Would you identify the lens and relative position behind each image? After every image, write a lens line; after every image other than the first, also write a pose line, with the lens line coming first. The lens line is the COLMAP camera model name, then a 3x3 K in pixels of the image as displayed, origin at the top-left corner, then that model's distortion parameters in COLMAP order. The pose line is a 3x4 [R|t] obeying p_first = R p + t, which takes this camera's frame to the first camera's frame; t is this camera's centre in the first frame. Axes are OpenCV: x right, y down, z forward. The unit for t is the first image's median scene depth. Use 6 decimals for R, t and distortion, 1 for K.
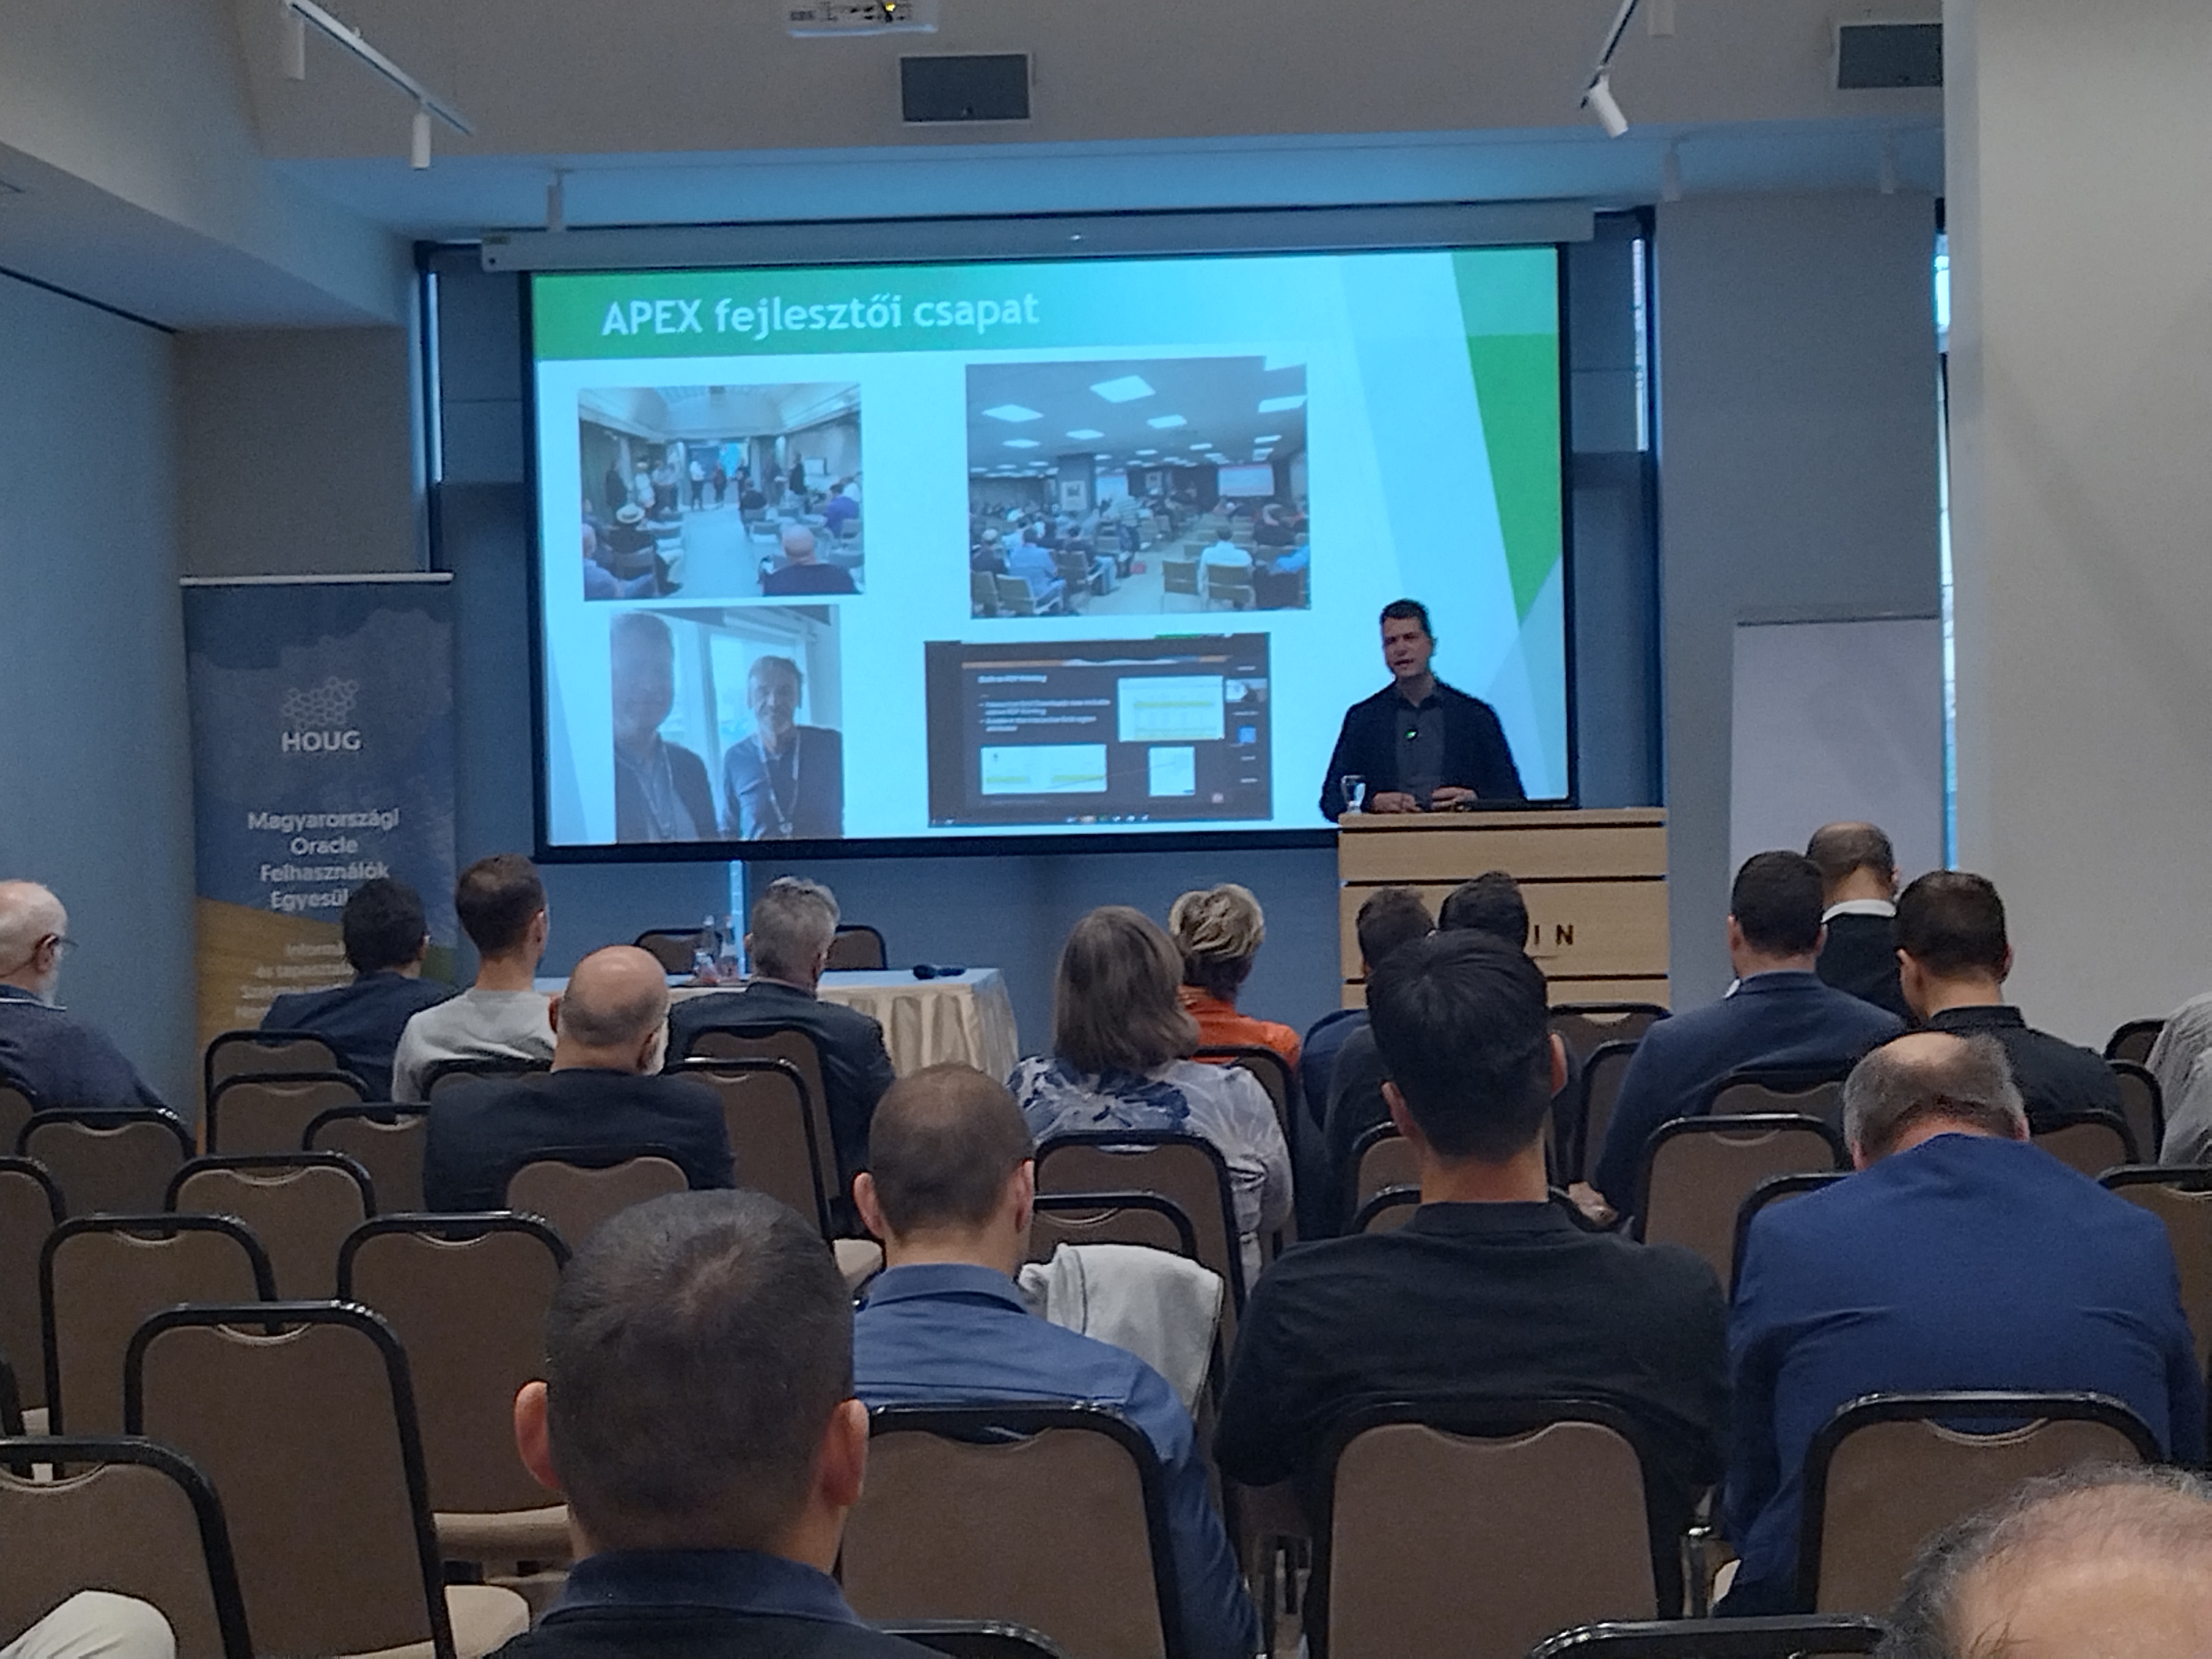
lens RADIAL K [[4248.7, 0, 1094.6], [0, 4248.7, 826.0], [0, 0, 1]] dist [0.112561, 0.000000]
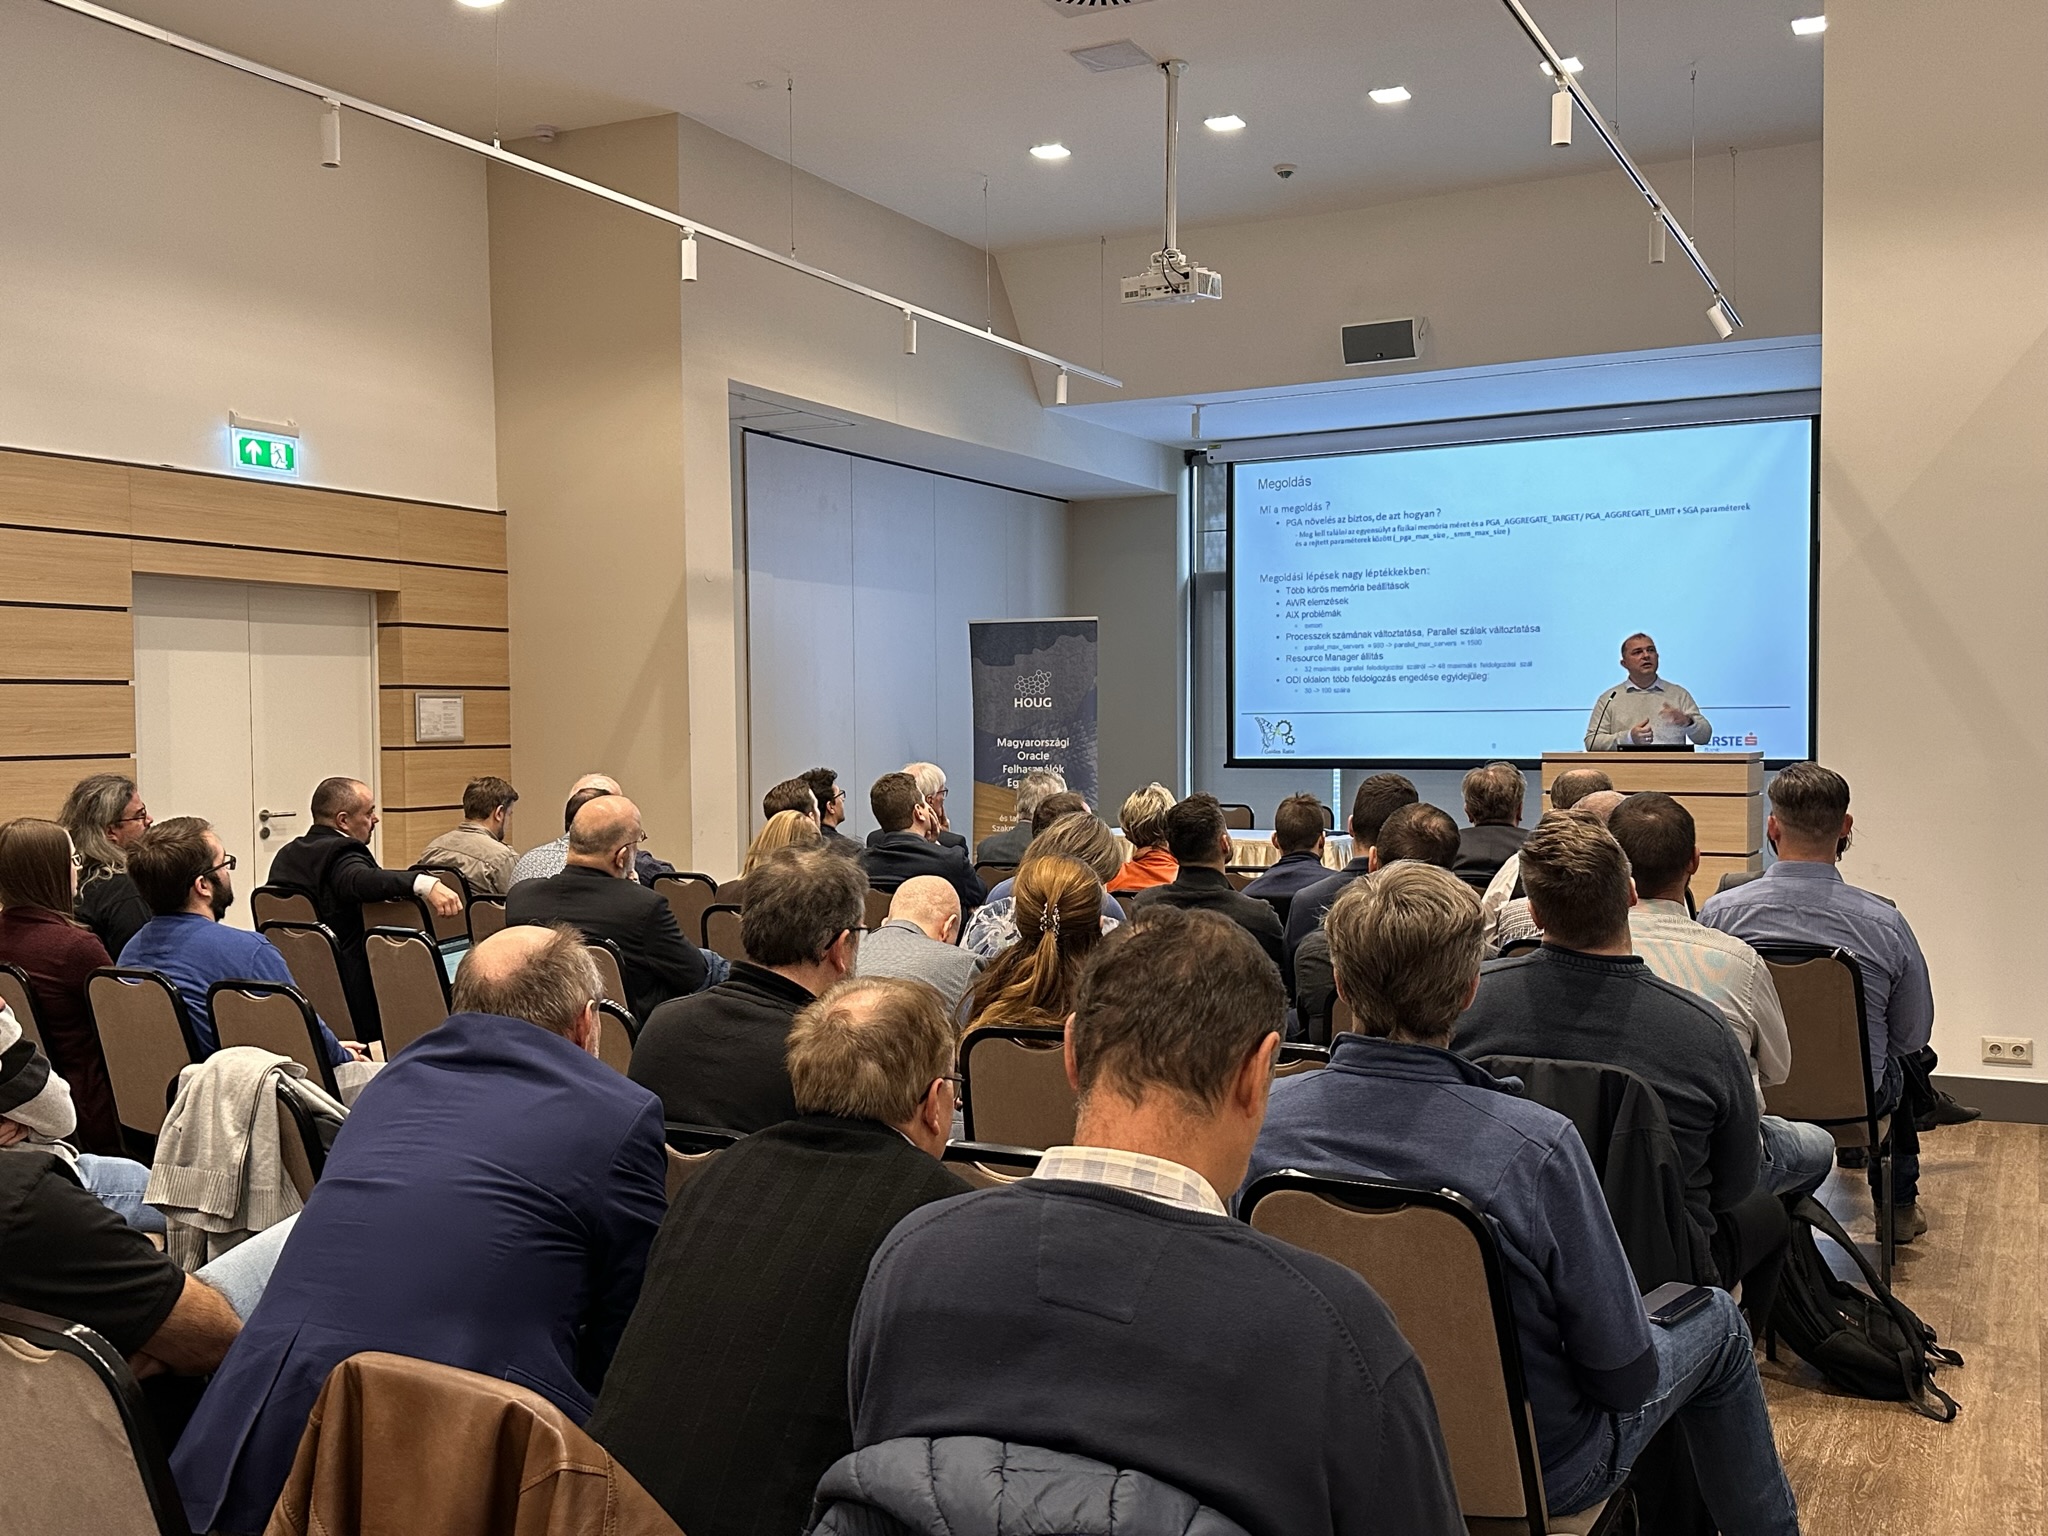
lens RADIAL K [[1906.5, 0, 1011.5], [0, 1906.5, 799.3], [0, 0, 1]] dist [0.084438, 0.000000]
pose [[0.903080, 0.034187, -0.428109, 0.186796], [-0.022180, 0.999209, 0.033005, -0.004229], [0.428898, -0.020311, 0.903124, 0.202298]]
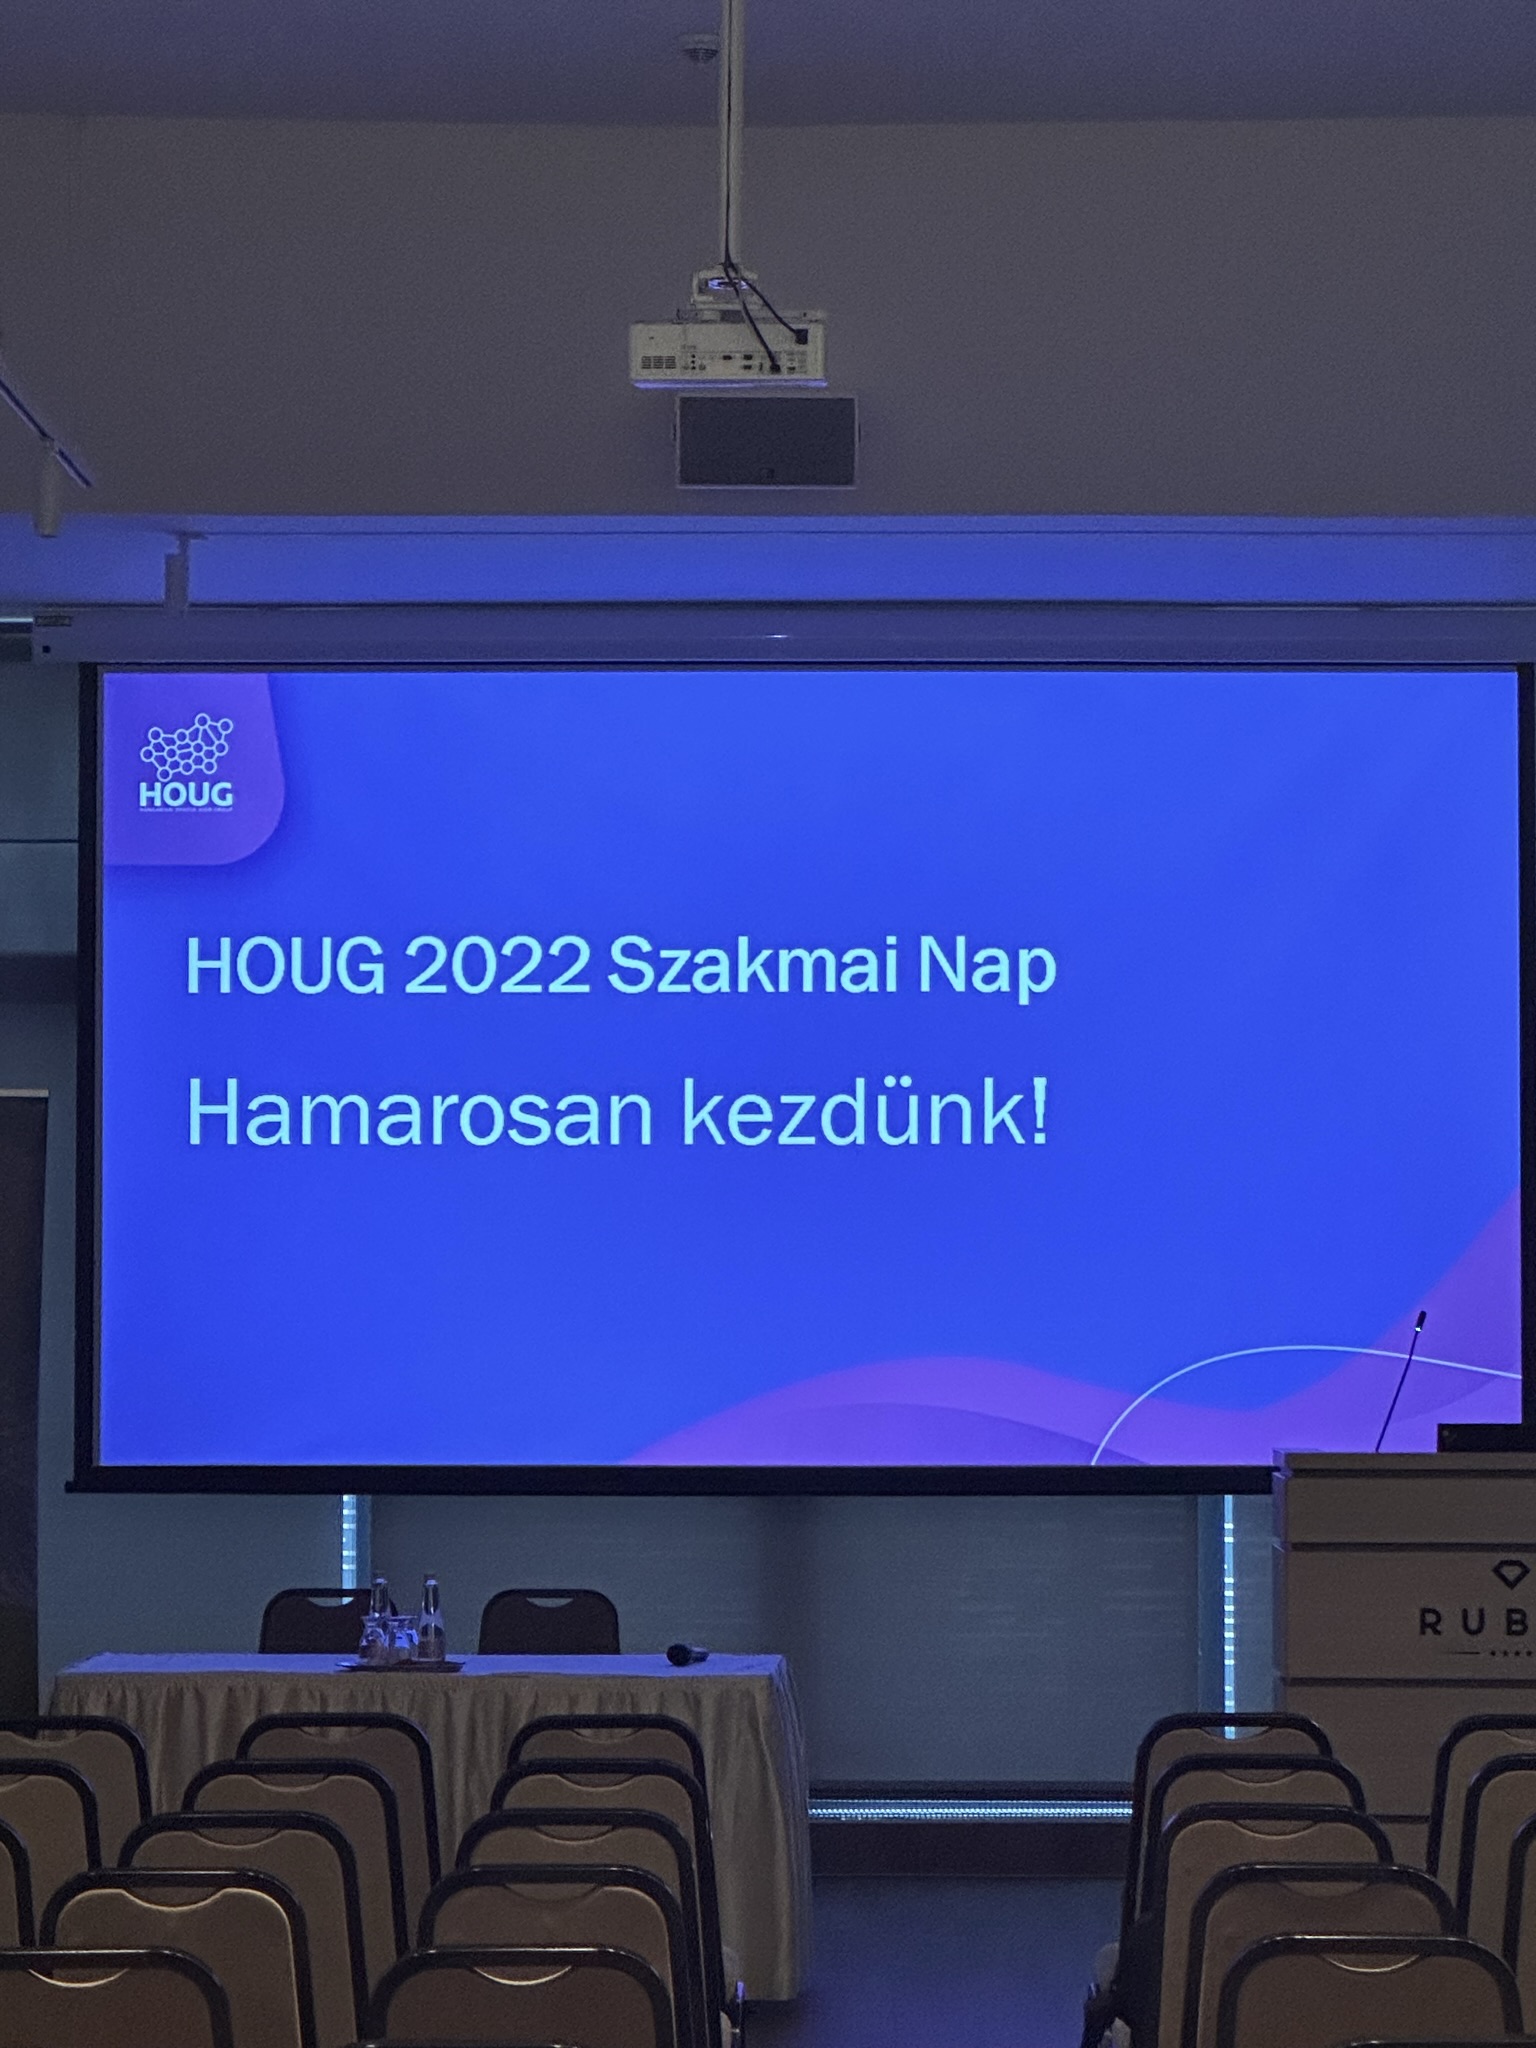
lens RADIAL K [[6306.0, 0, 769.5], [0, 6306.0, 1021.8], [0, 0, 1]] dist [-0.025587, 0.000000]
pose [[0.999173, 0.025050, 0.032039, -0.063274], [-0.022815, 0.997403, -0.068312, -0.000150], [-0.033667, 0.067524, 0.997149, -0.070414]]
